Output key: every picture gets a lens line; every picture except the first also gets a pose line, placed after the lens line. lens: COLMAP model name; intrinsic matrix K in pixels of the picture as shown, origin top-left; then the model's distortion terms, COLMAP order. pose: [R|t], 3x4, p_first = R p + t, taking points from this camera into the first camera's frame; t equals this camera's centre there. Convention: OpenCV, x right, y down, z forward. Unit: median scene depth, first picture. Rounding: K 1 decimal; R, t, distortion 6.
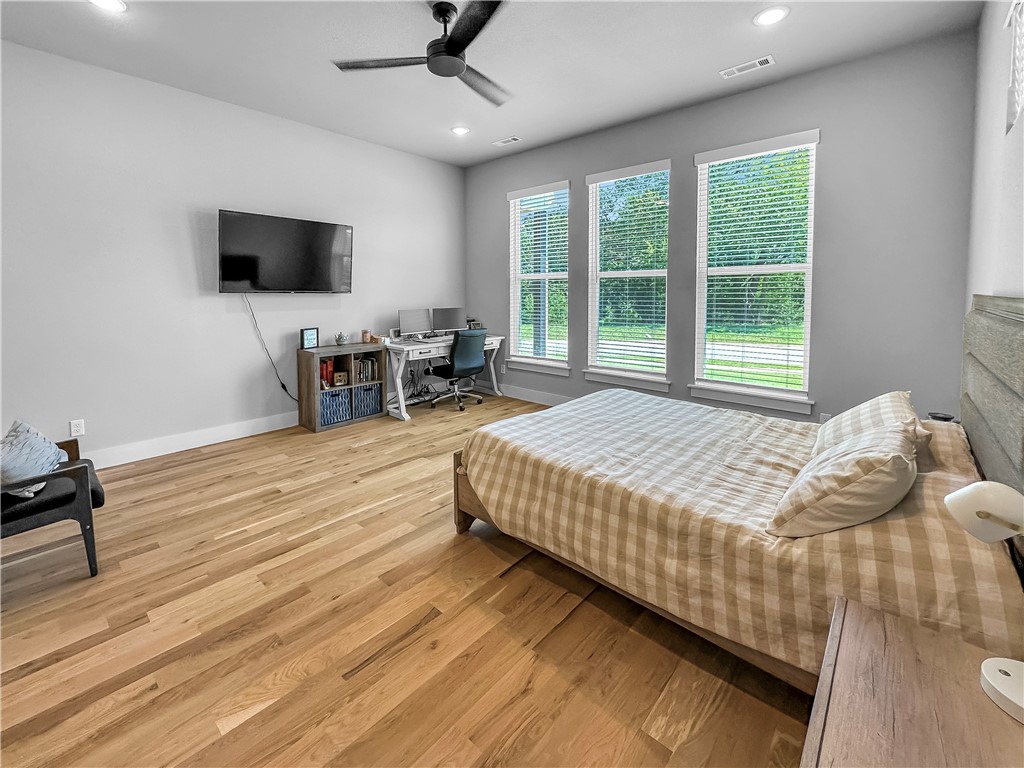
lens RADIAL K [[426.7, 0, 512.0], [0, 426.7, 384.0], [0, 0, 1]] dist [-0.000128, -0.000086]
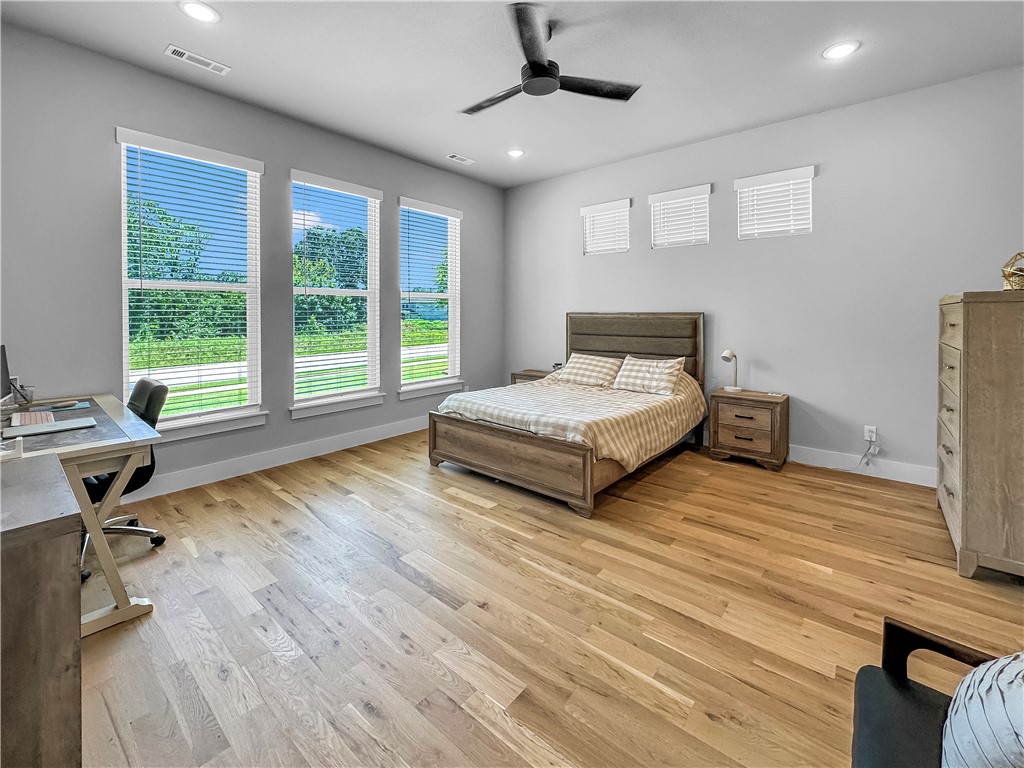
lens RADIAL K [[426.7, 0, 512.0], [0, 426.7, 384.0], [0, 0, 1]] dist [-0.000128, -0.000086]
pose [[-0.033550, -0.156733, 0.987071, -1.181619], [0.211041, 0.964247, 0.160282, -0.220168], [-0.976901, 0.213690, 0.000726, 1.127571]]
